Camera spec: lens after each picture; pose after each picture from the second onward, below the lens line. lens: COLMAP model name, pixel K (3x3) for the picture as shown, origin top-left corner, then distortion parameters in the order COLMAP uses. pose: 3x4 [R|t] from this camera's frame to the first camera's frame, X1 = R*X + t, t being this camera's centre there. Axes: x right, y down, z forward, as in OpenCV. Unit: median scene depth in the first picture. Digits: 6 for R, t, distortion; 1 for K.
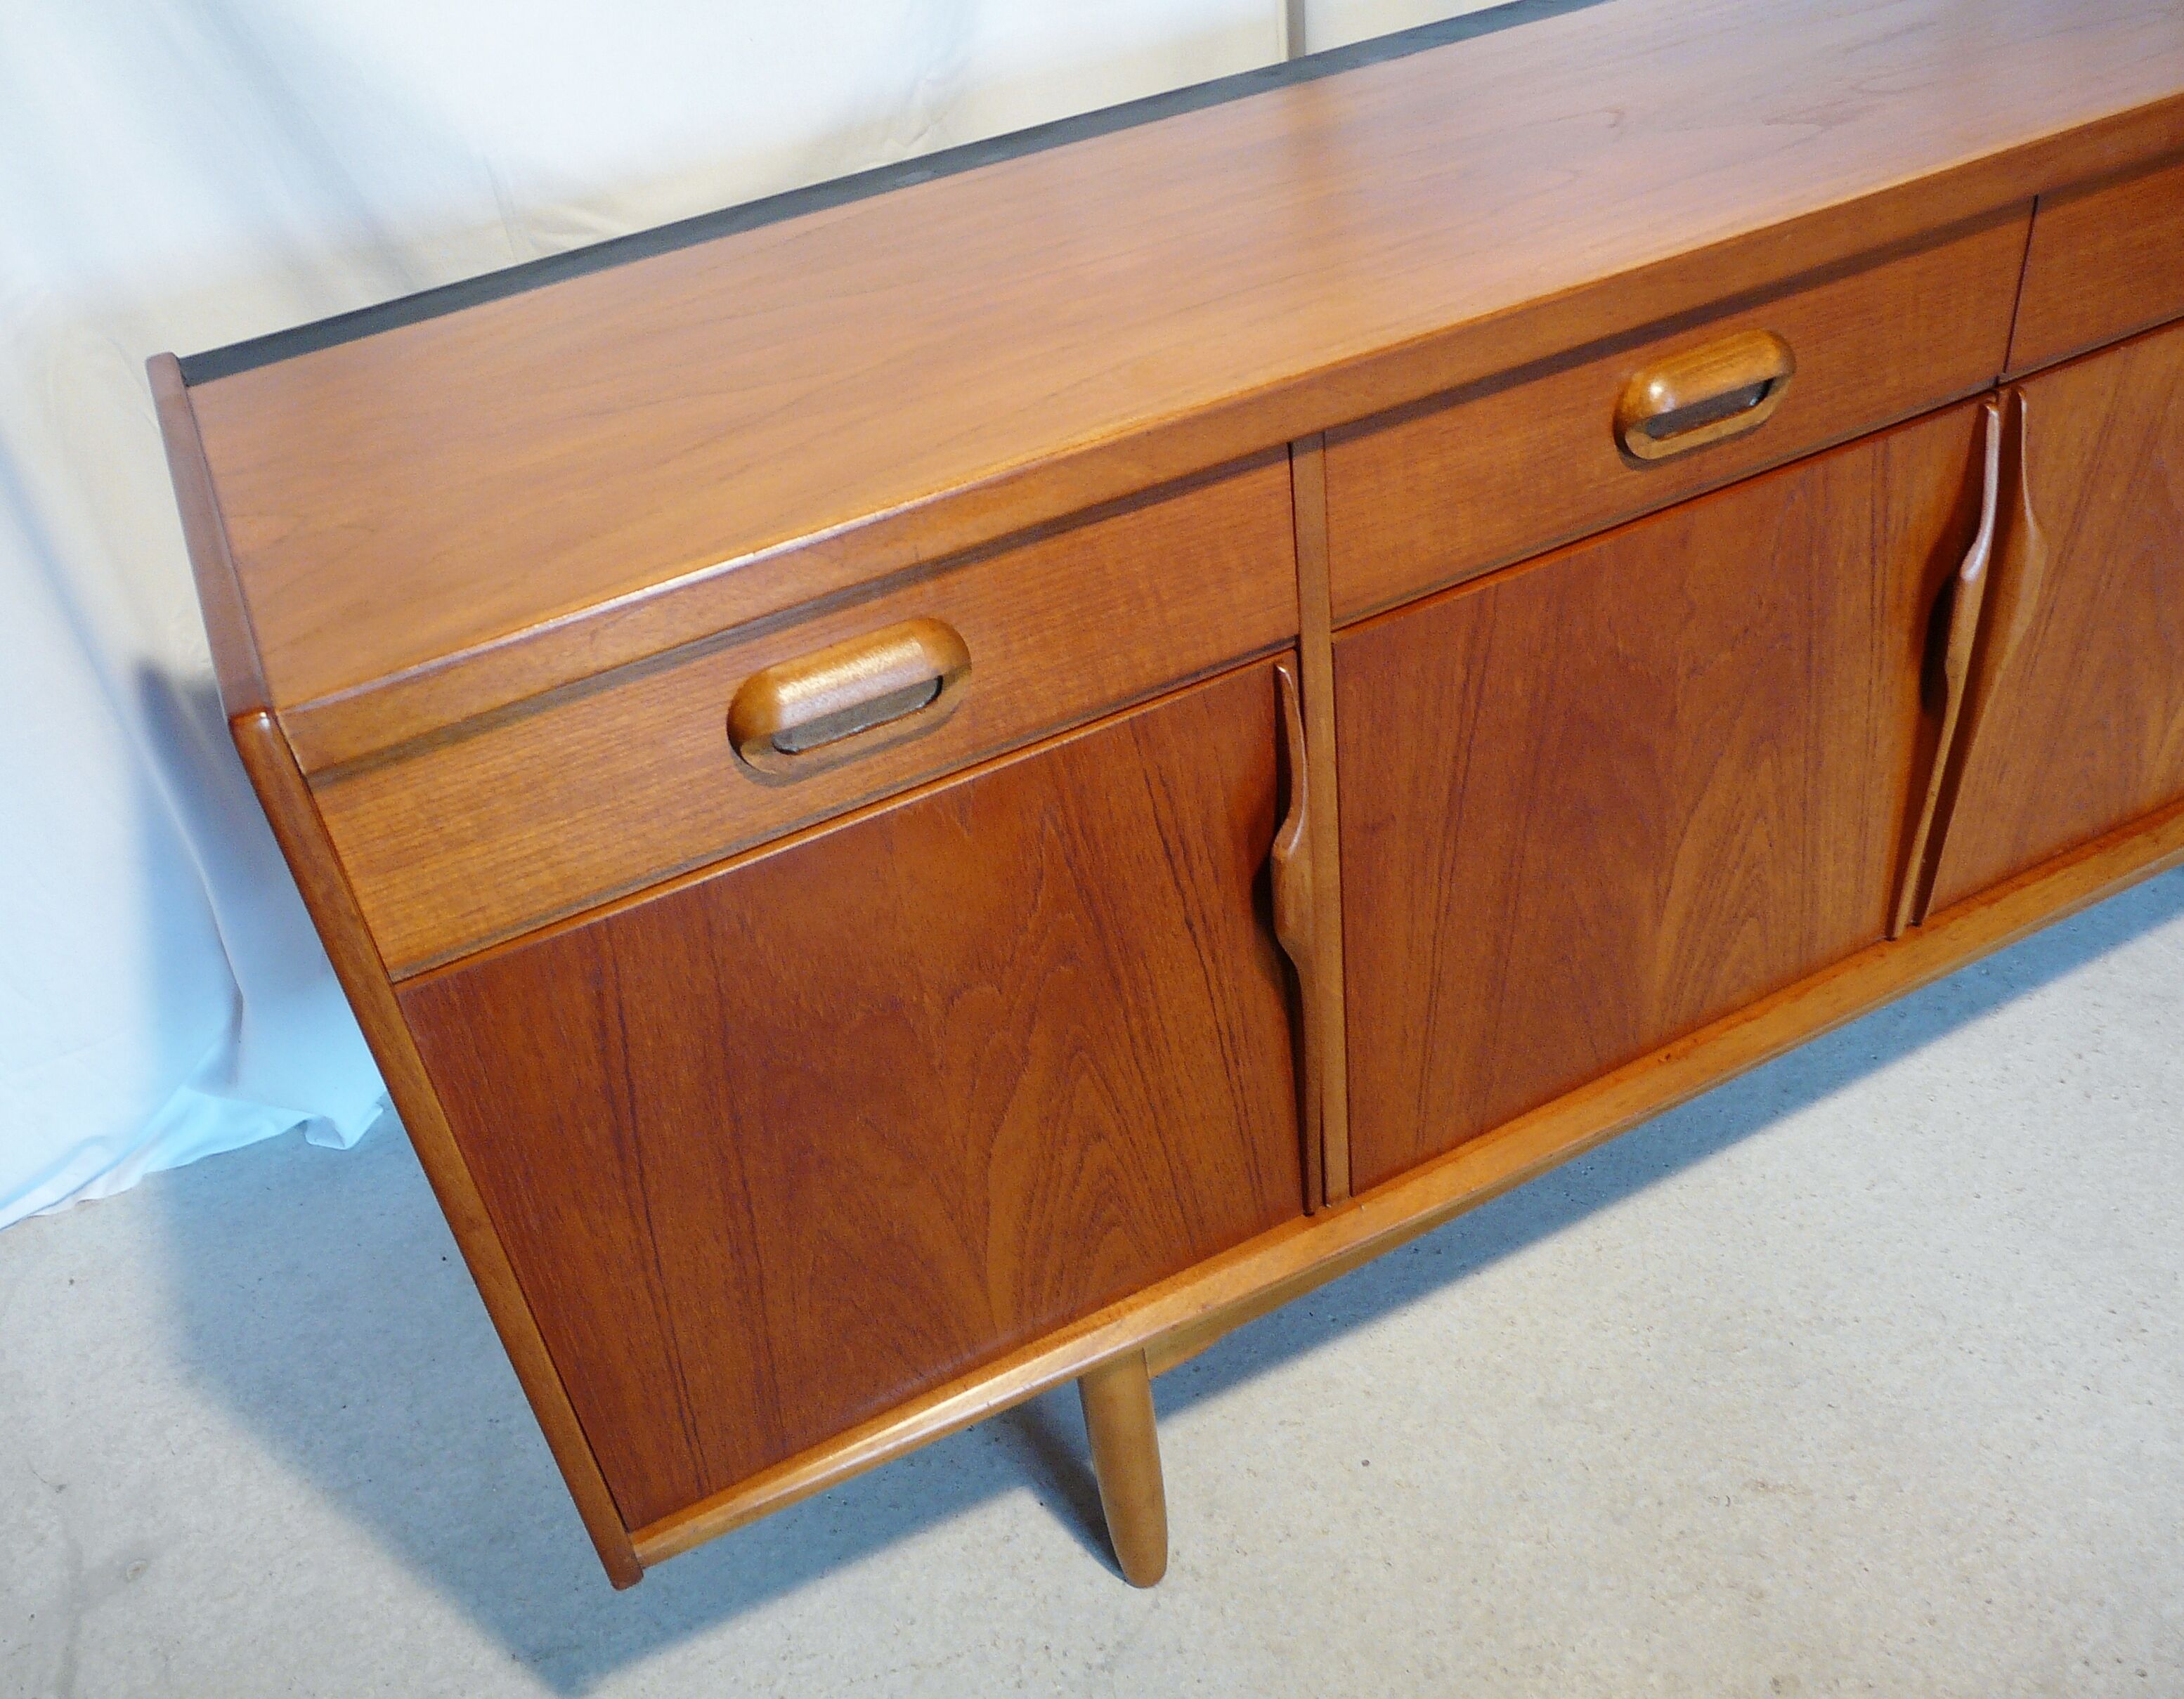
lens RADIAL K [[1940.8, 0, 1092.0], [0, 1940.8, 849.5], [0, 0, 1]] dist [-0.061089, 0.160603]
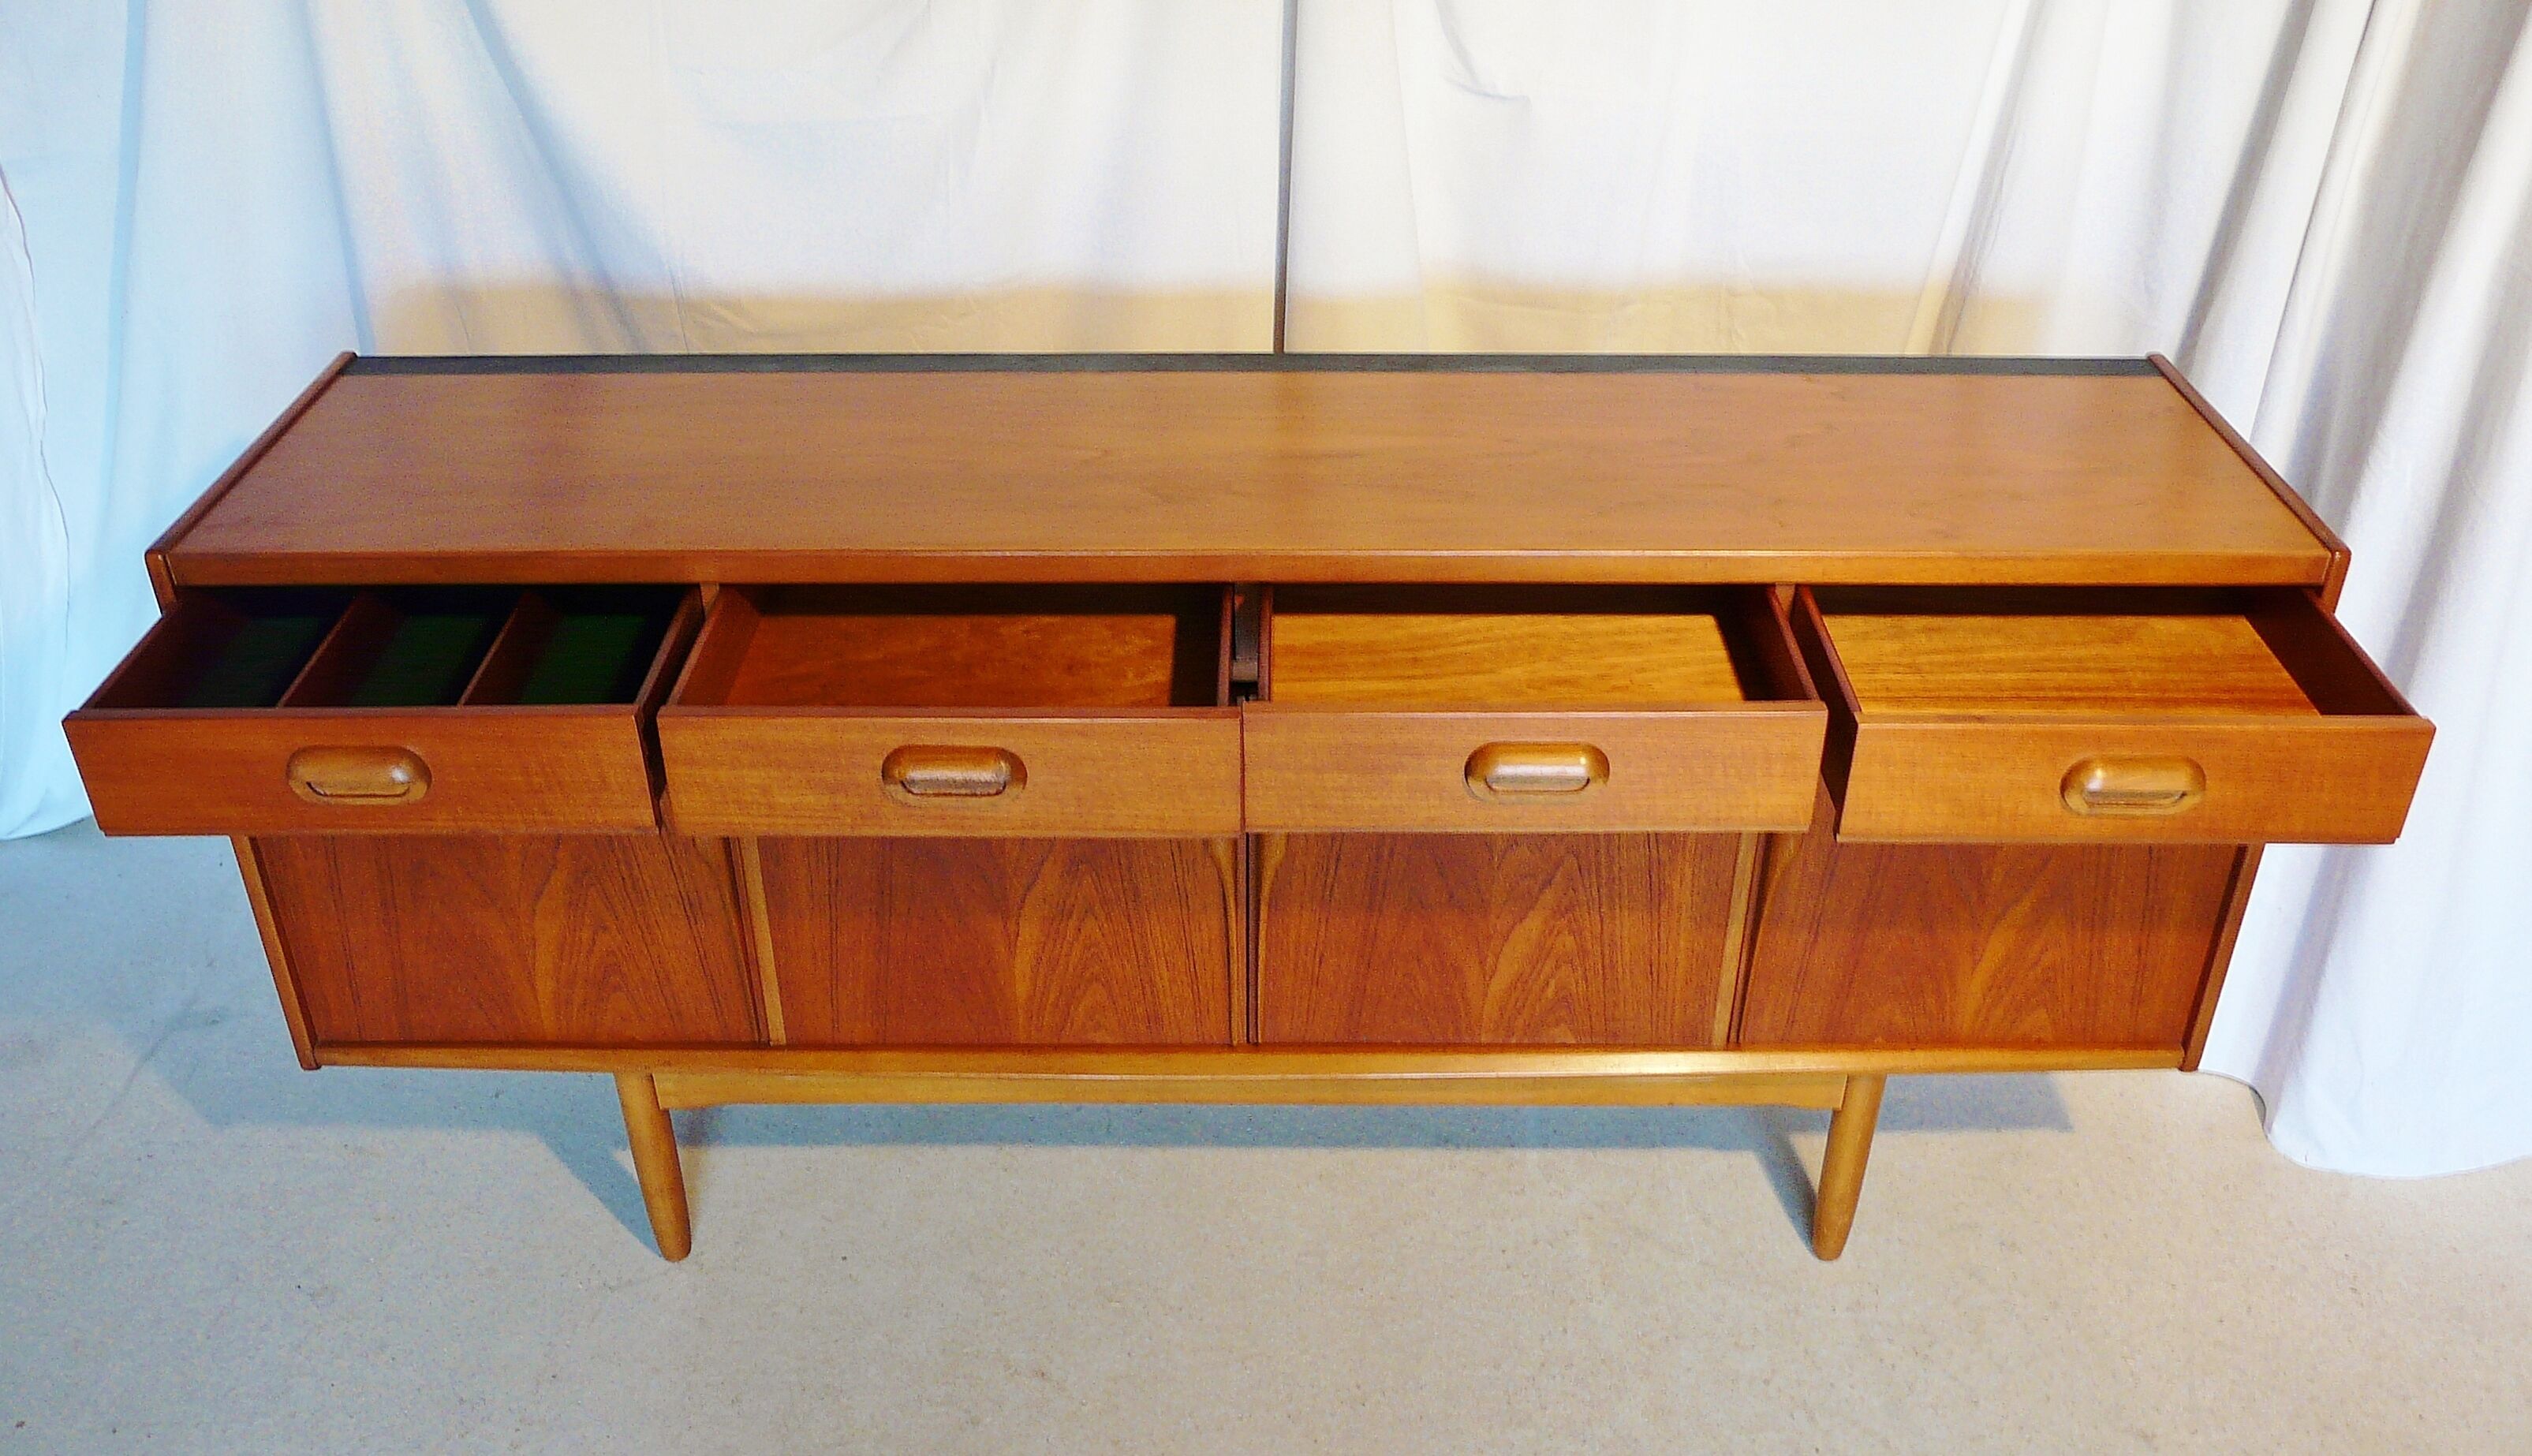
lens RADIAL K [[2057.8, 0, 1267.2], [0, 2057.8, 858.4], [0, 0, 1]] dist [-0.030970, 0.048255]
pose [[0.879471, 0.348081, -0.324607, 1.039152], [-0.349656, 0.935231, 0.055528, -0.207300], [0.322910, 0.064665, 0.944218, -0.505609]]
